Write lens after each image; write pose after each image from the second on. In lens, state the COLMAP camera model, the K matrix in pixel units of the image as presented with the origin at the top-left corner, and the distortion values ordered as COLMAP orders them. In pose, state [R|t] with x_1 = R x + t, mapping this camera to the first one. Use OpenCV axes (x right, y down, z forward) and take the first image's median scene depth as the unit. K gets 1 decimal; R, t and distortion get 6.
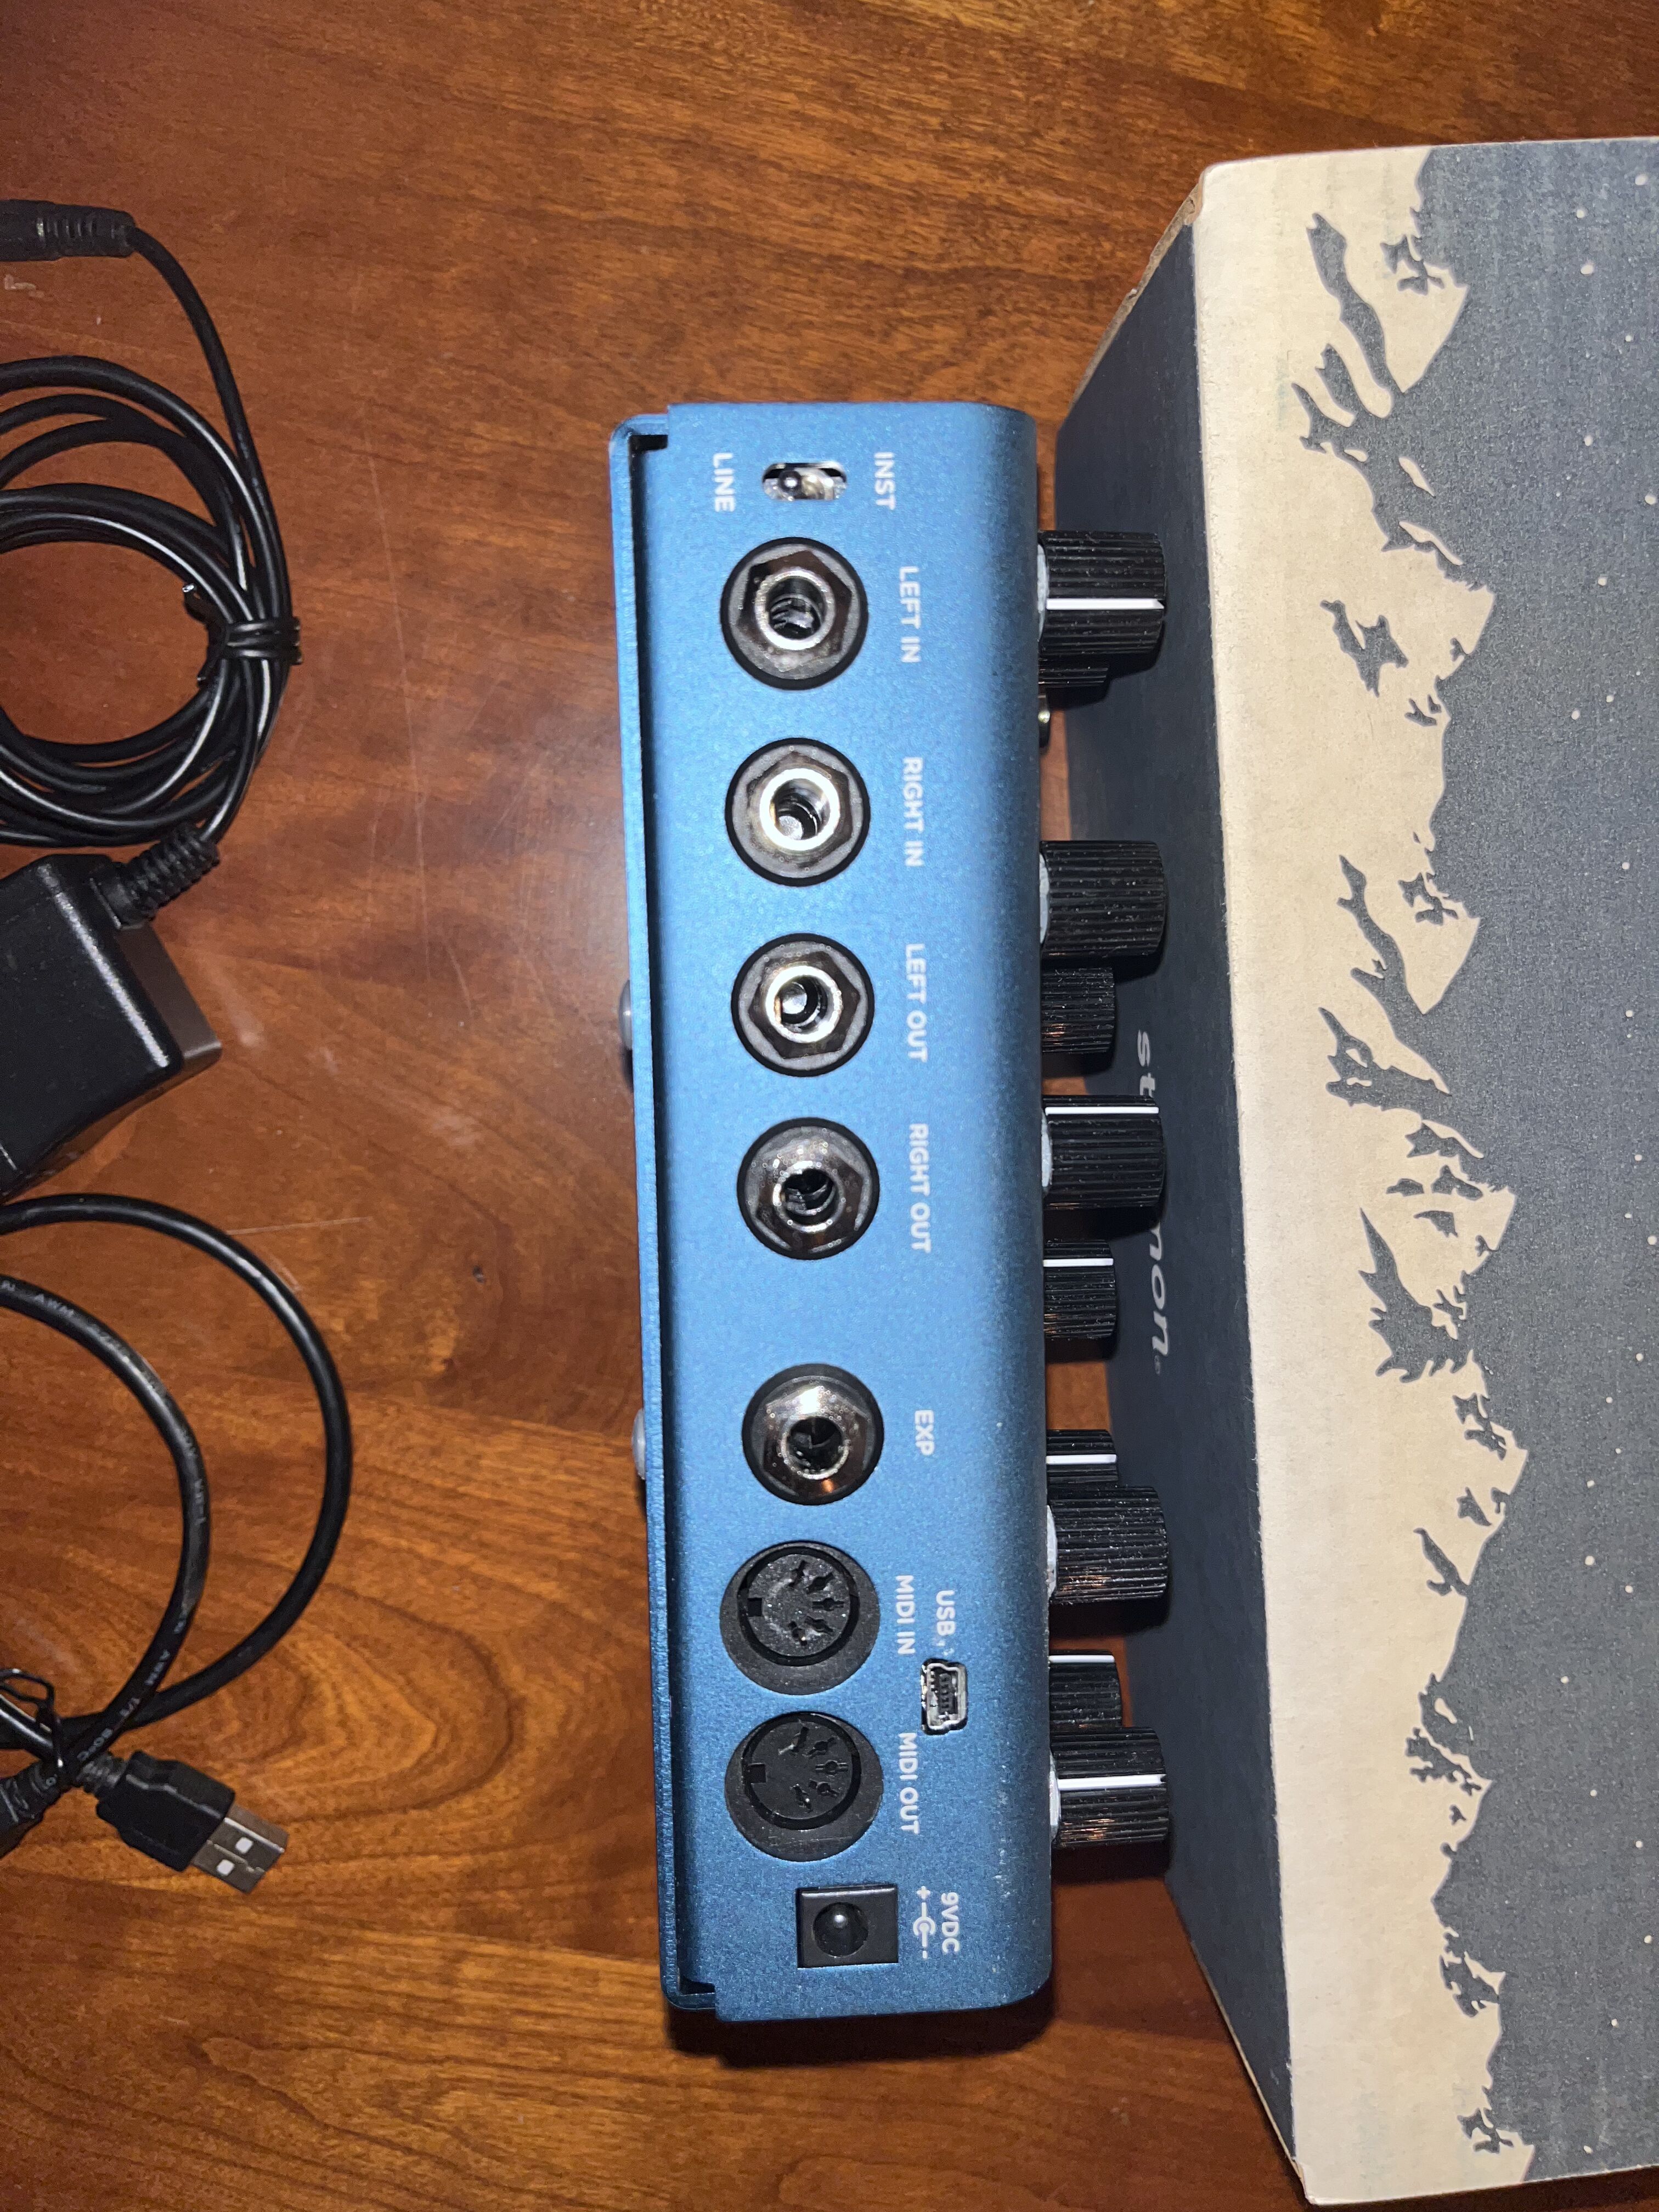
lens RADIAL K [[1677.8, 0, 882.7], [0, 1677.8, 1115.3], [0, 0, 1]] dist [0.039080, -0.082923]
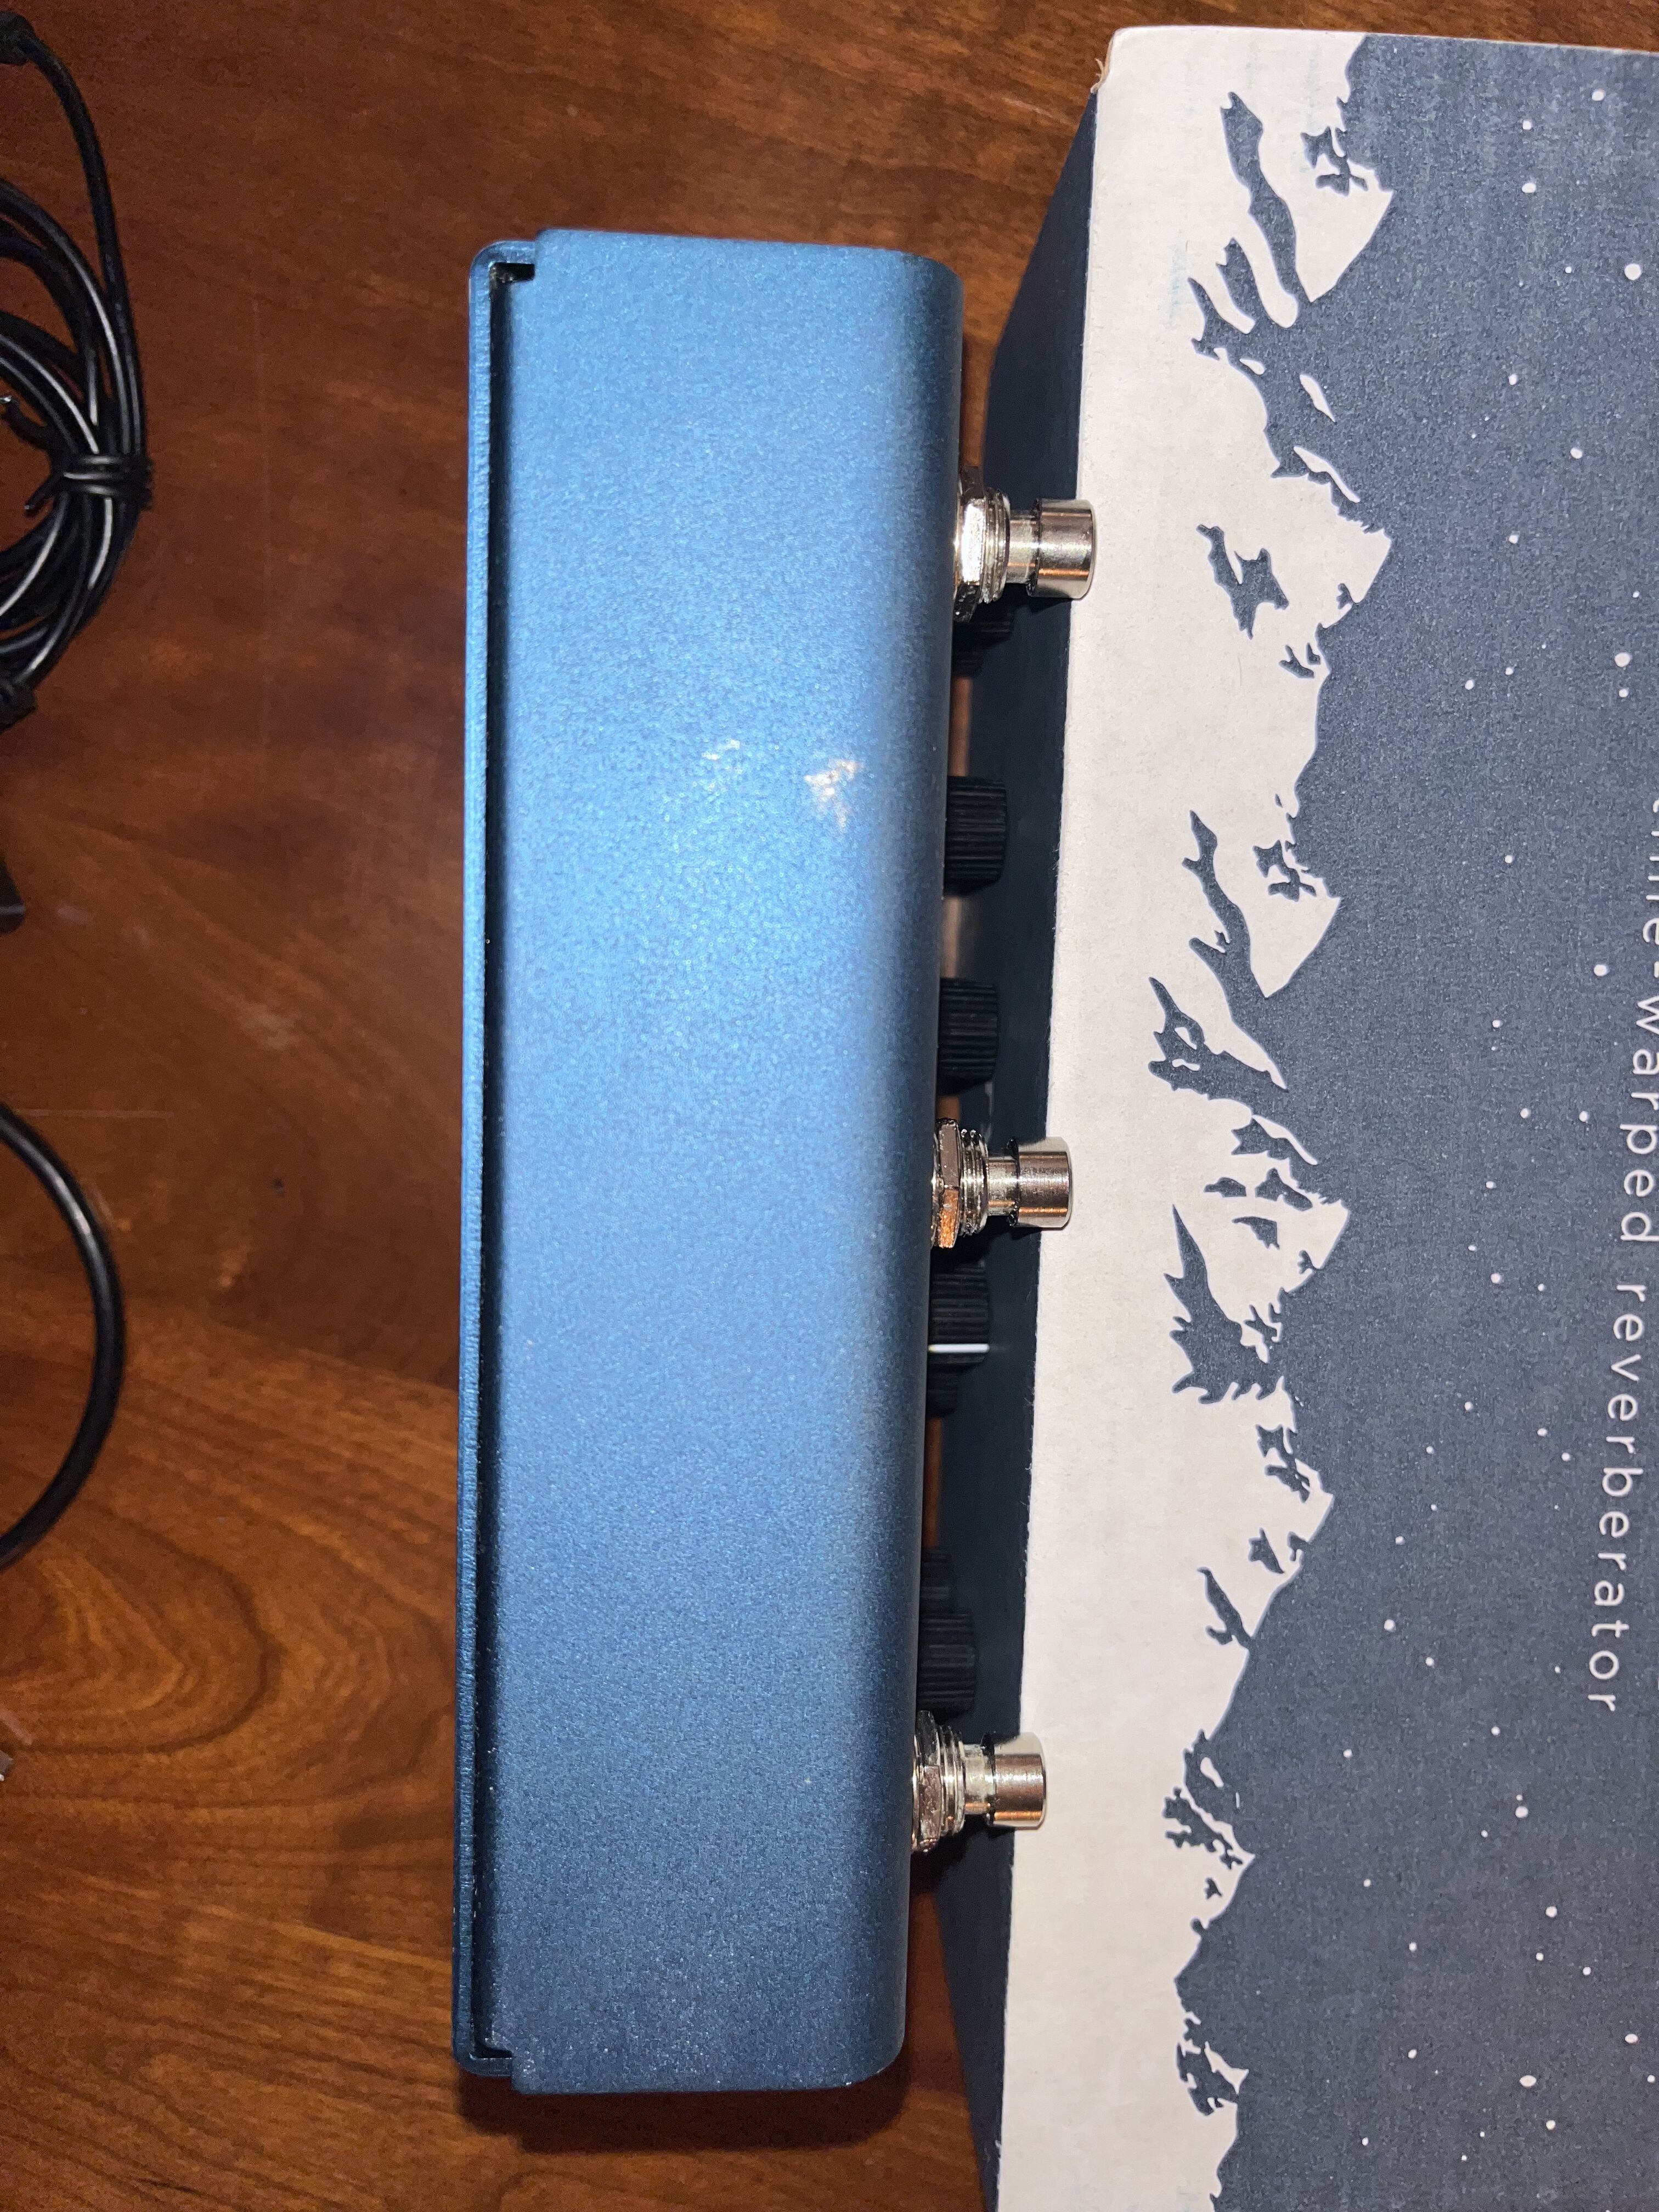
lens RADIAL K [[1677.8, 0, 893.4], [0, 1677.8, 1116.8], [0, 0, 1]] dist [0.039080, -0.082923]
pose [[0.993510, 0.113287, -0.010191, 0.132737], [-0.113349, 0.993539, -0.005741, 0.029315], [0.009475, 0.006859, 0.999932, 0.094251]]
